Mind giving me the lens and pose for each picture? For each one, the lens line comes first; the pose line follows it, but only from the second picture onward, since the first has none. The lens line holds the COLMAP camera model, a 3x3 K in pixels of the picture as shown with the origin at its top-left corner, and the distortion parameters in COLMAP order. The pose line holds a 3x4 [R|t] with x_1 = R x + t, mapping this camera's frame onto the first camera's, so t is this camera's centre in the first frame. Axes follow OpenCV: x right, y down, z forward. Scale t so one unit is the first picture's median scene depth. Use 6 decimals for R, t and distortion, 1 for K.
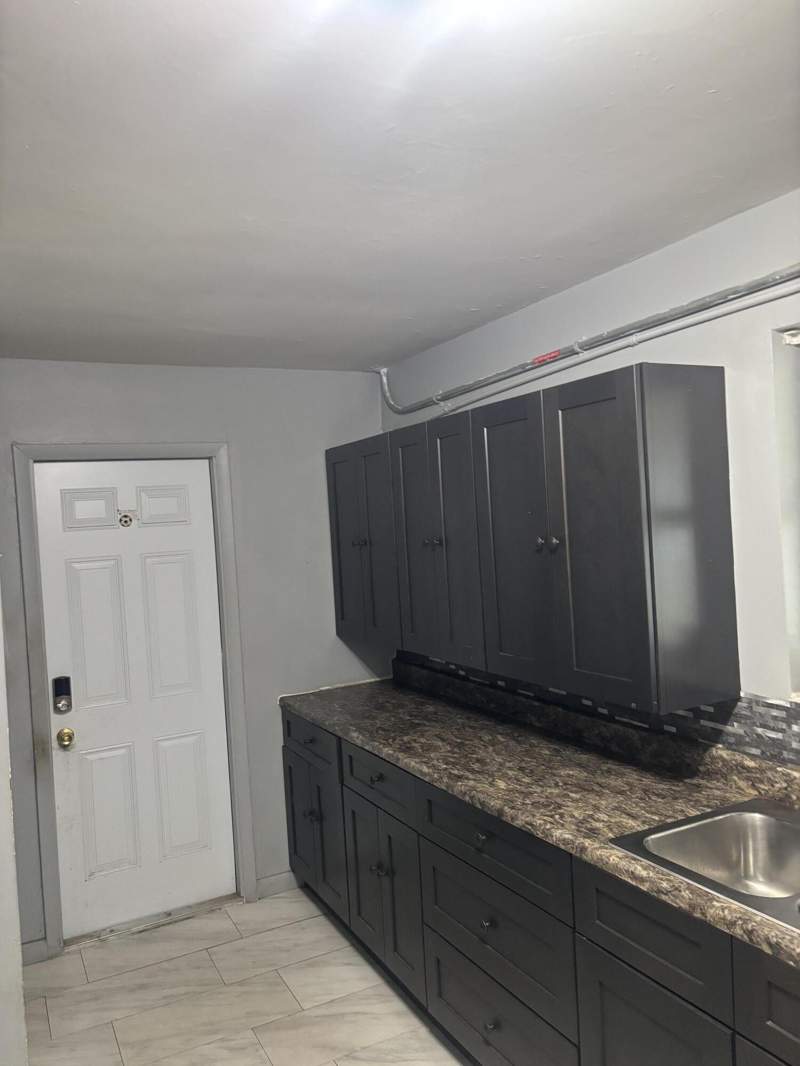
lens RADIAL K [[802.6, 0, 398.3], [0, 802.6, 531.3], [0, 0, 1]] dist [0.013886, -0.003166]
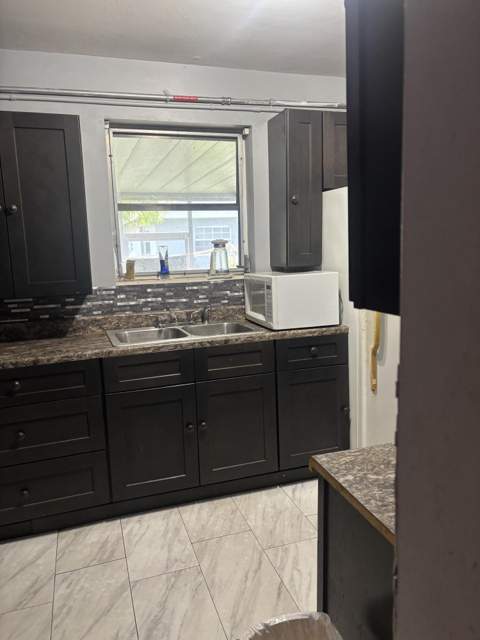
lens RADIAL K [[481.8, 0, 239.2], [0, 481.8, 320.2], [0, 0, 1]] dist [0.013886, -0.003166]
pose [[0.161182, -0.111223, 0.980637, -0.813397], [0.026892, 0.993755, 0.108290, 0.161884], [-0.986558, 0.008917, 0.163167, 0.403154]]
